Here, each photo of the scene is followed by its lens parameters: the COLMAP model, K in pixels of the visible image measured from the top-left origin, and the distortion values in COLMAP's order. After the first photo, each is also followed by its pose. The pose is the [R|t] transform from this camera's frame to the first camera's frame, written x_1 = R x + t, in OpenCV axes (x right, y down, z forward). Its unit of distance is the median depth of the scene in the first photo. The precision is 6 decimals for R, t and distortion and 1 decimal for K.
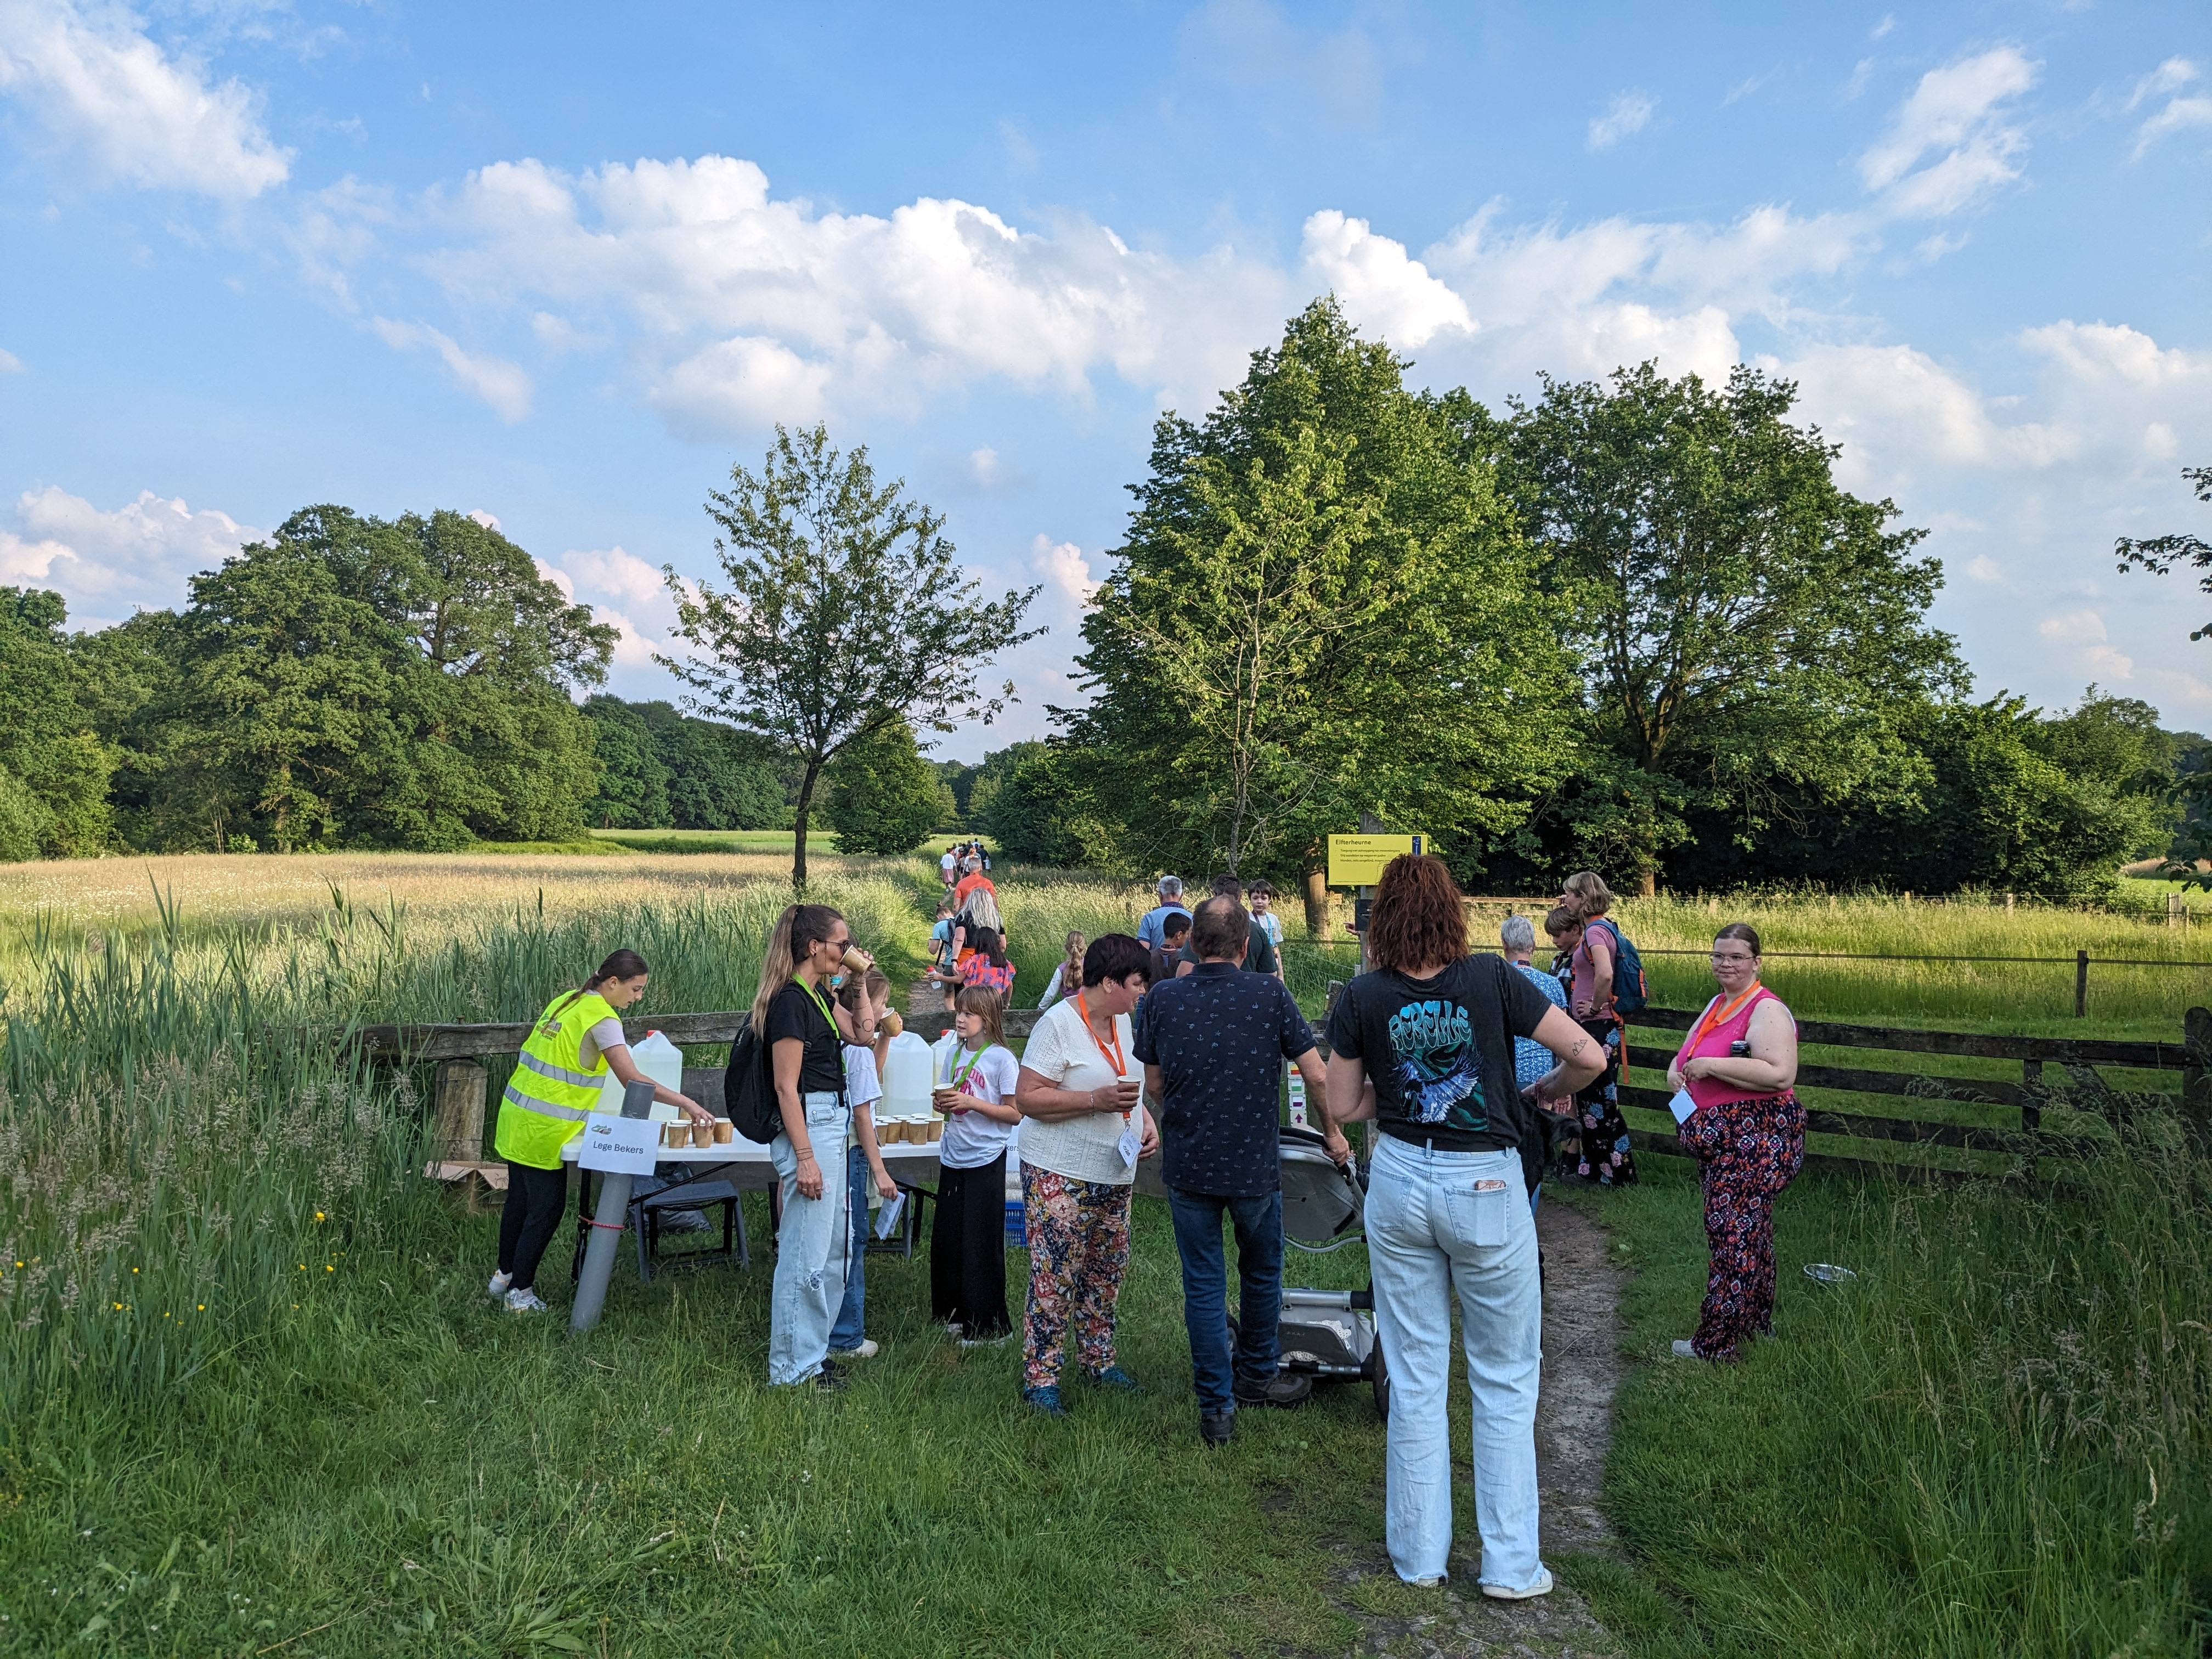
lens RADIAL K [[1759.9, 0, 1068.8], [0, 1759.9, 820.6], [0, 0, 1]] dist [0.073376, -0.170739]
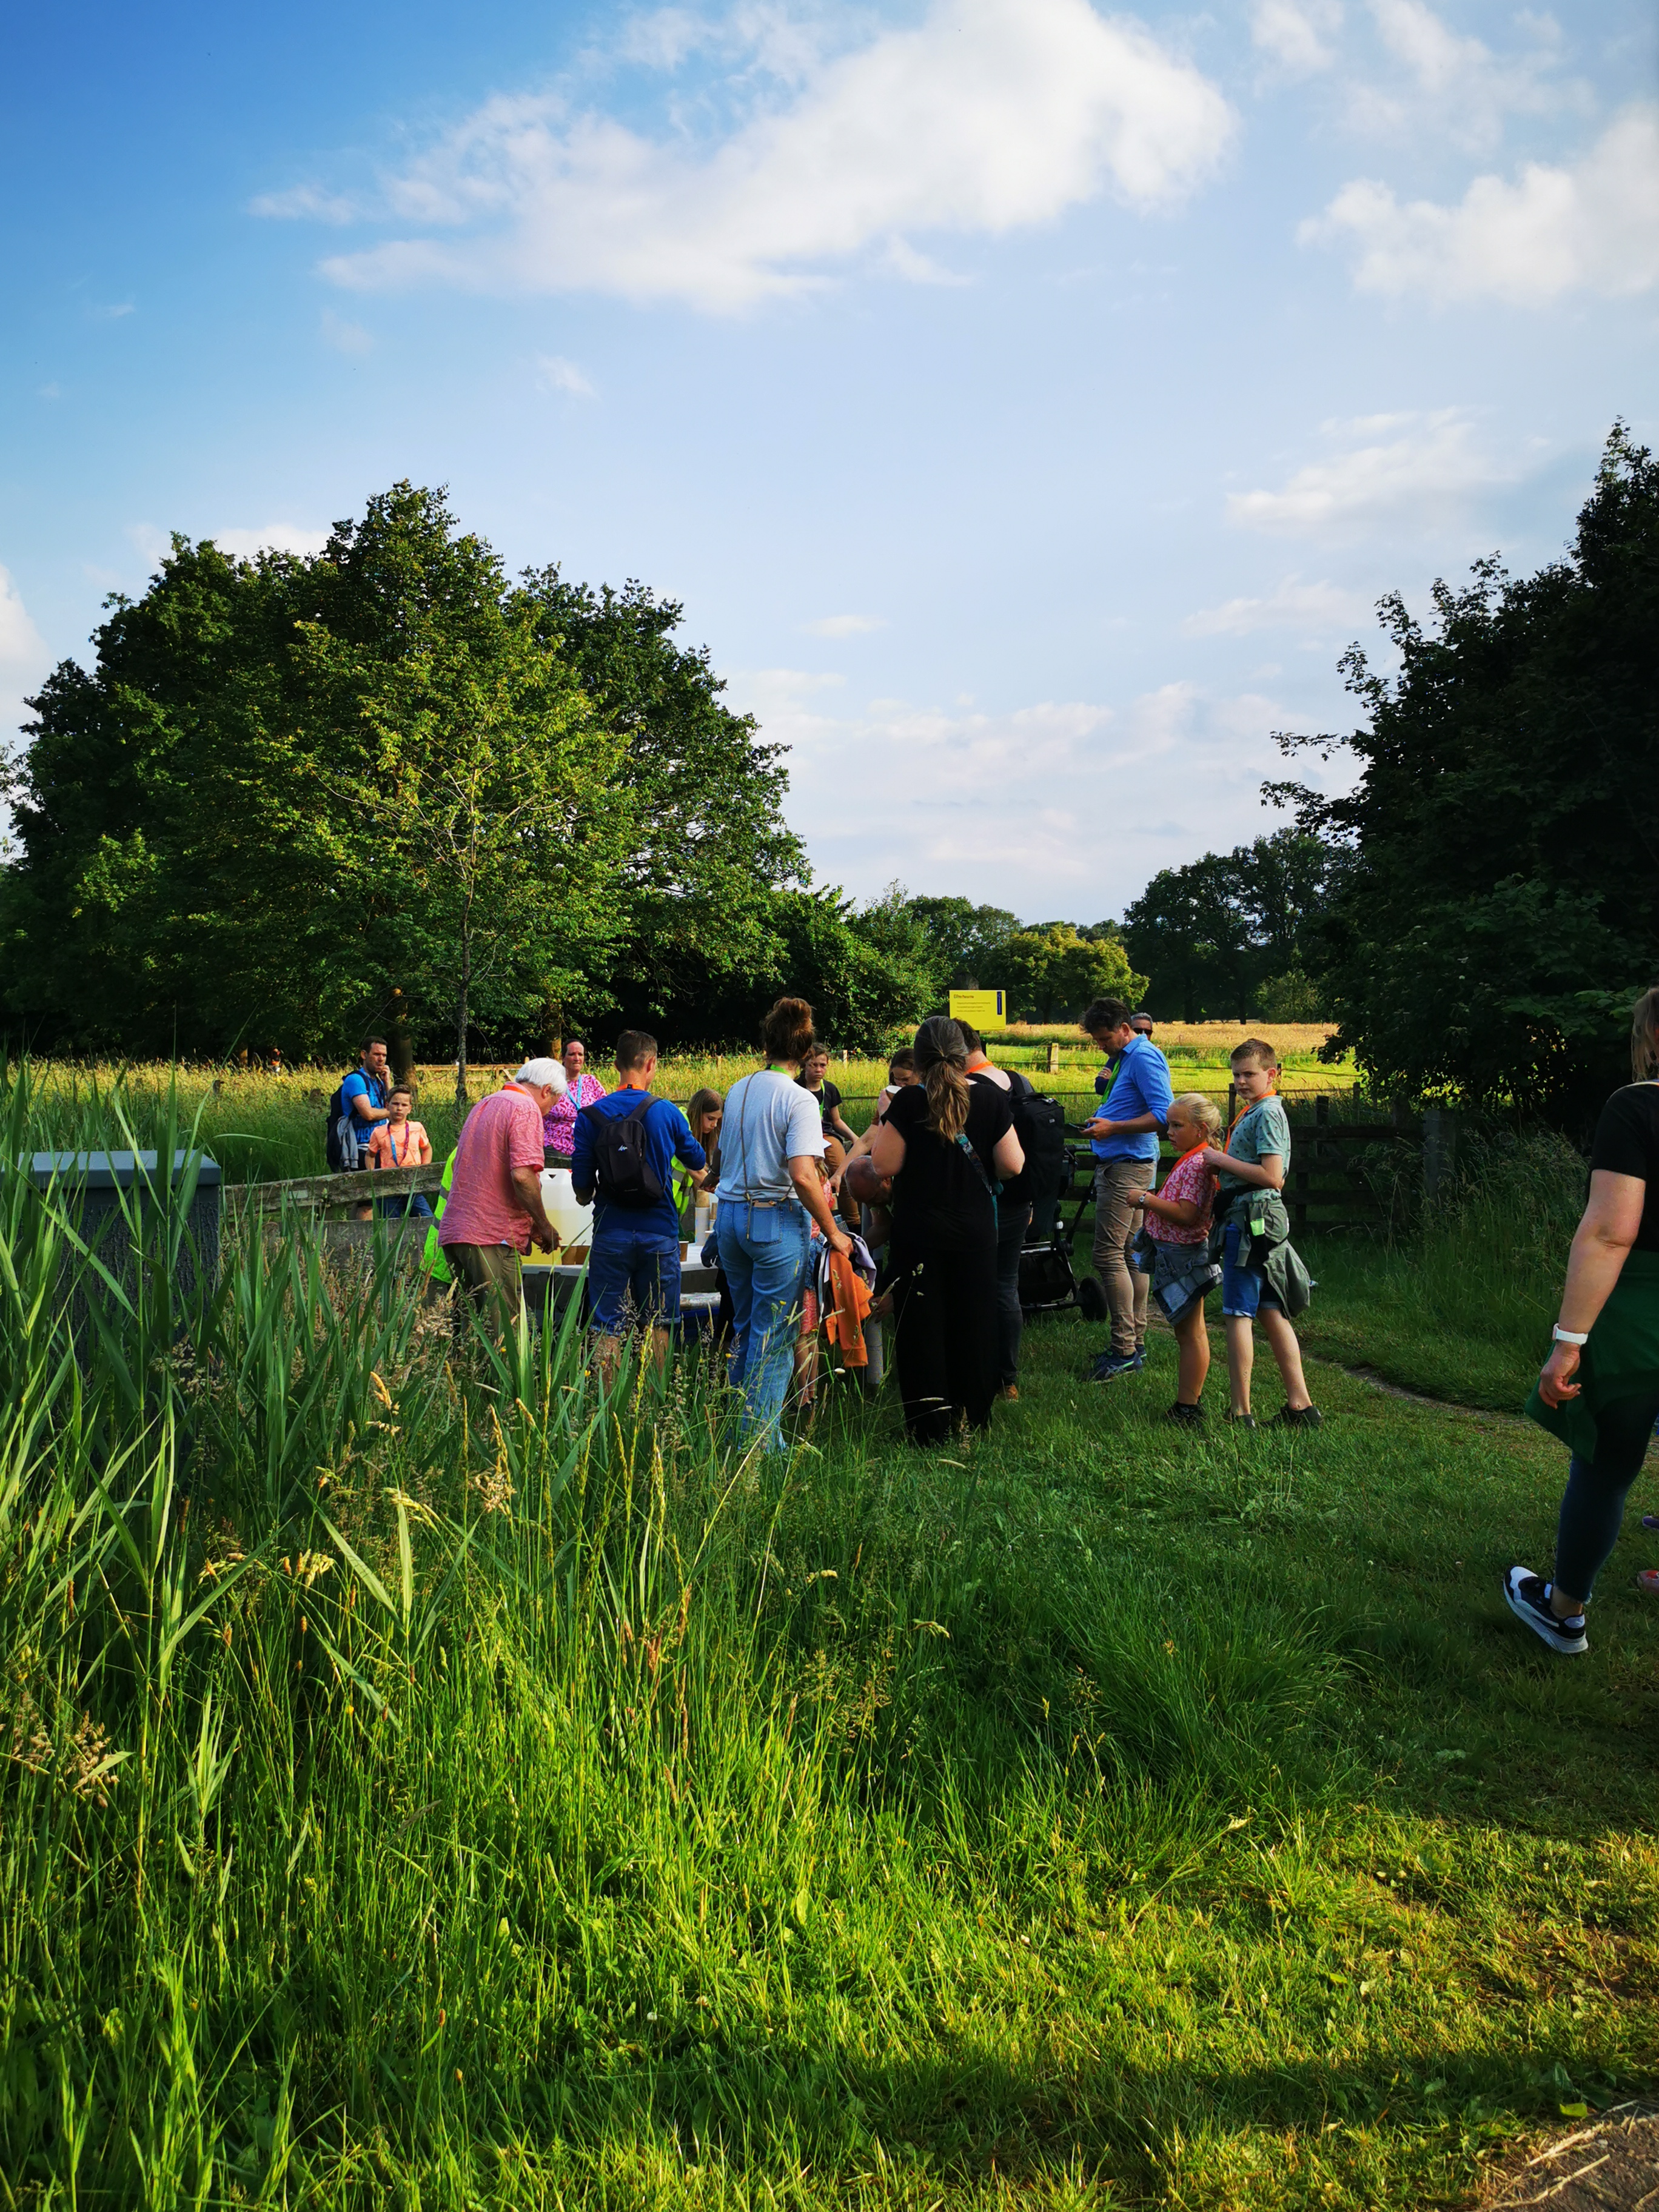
lens RADIAL K [[1755.8, 0, 759.9], [0, 1755.8, 1102.8], [0, 0, 1]] dist [0.067729, -0.001045]
pose [[0.852172, -0.035603, 0.522049, -0.149919], [0.003958, 0.998093, 0.061607, 0.002422], [-0.523247, -0.050434, 0.850687, -0.001605]]
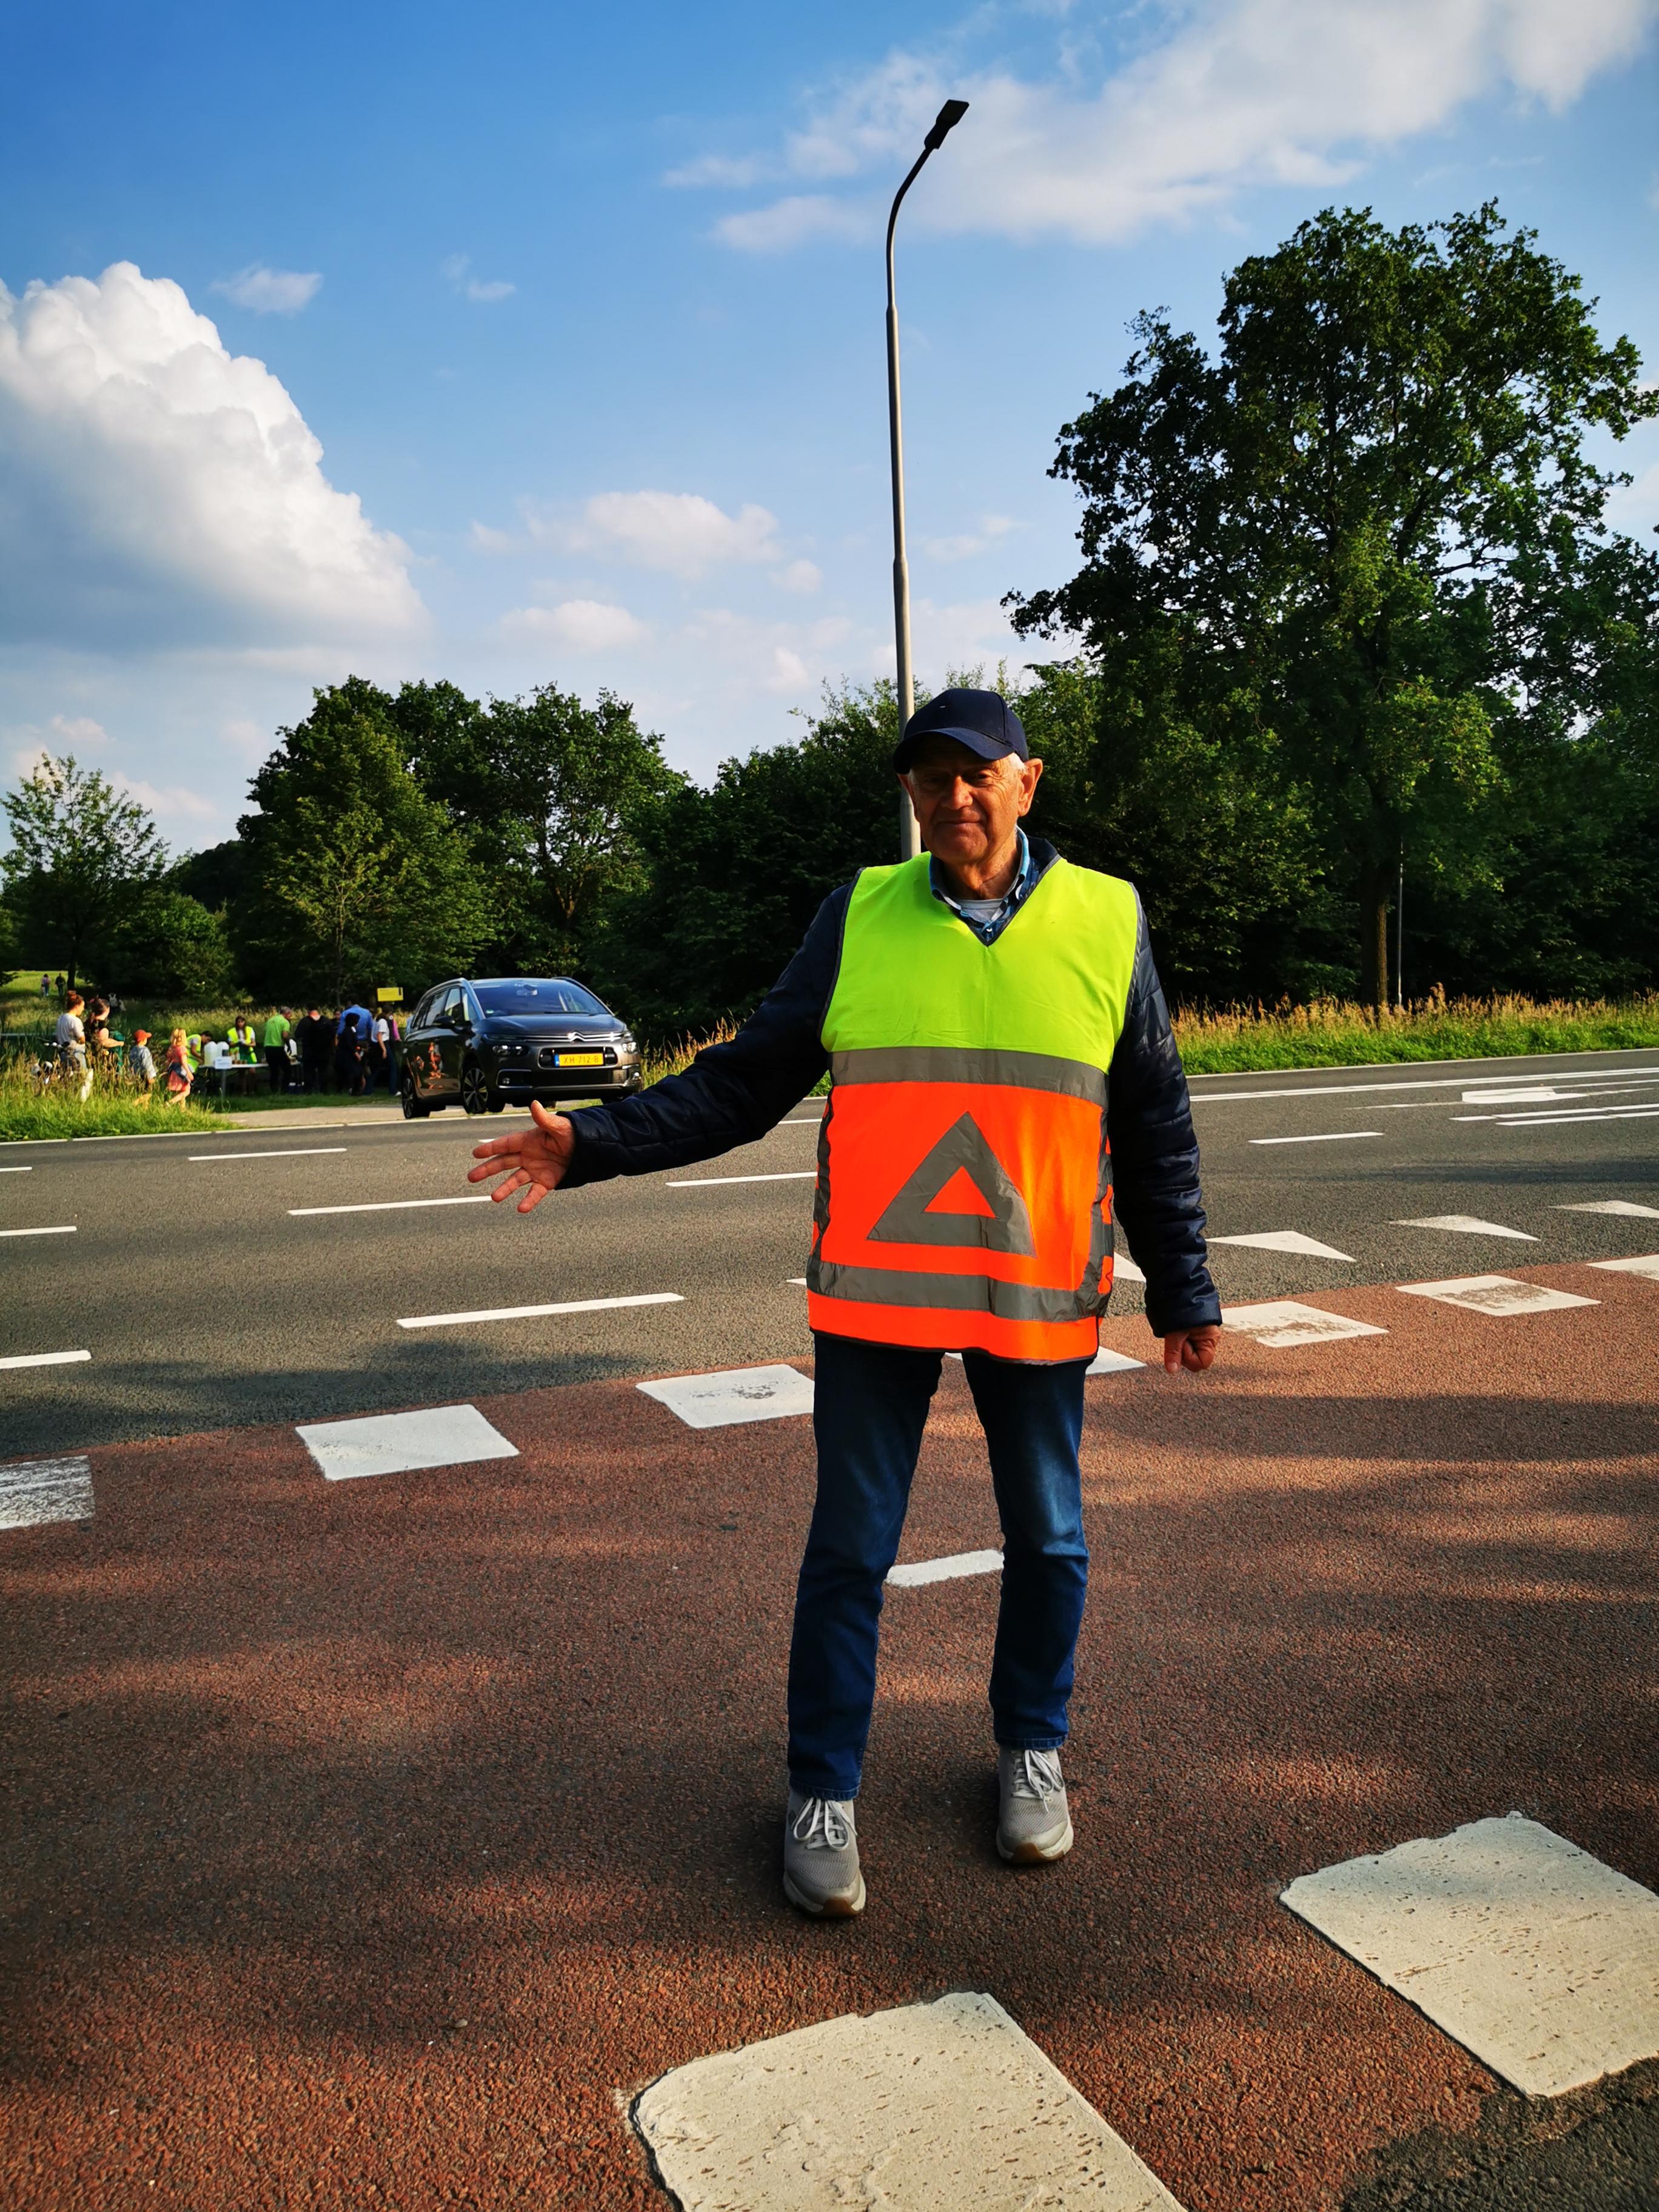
lens RADIAL K [[1755.8, 0, 759.9], [0, 1755.8, 1102.8], [0, 0, 1]] dist [0.067729, -0.001045]
pose [[0.934656, -0.063925, 0.349760, -0.106938], [0.030577, 0.994512, 0.100056, -0.026740], [-0.354236, -0.082824, 0.931481, -0.708238]]
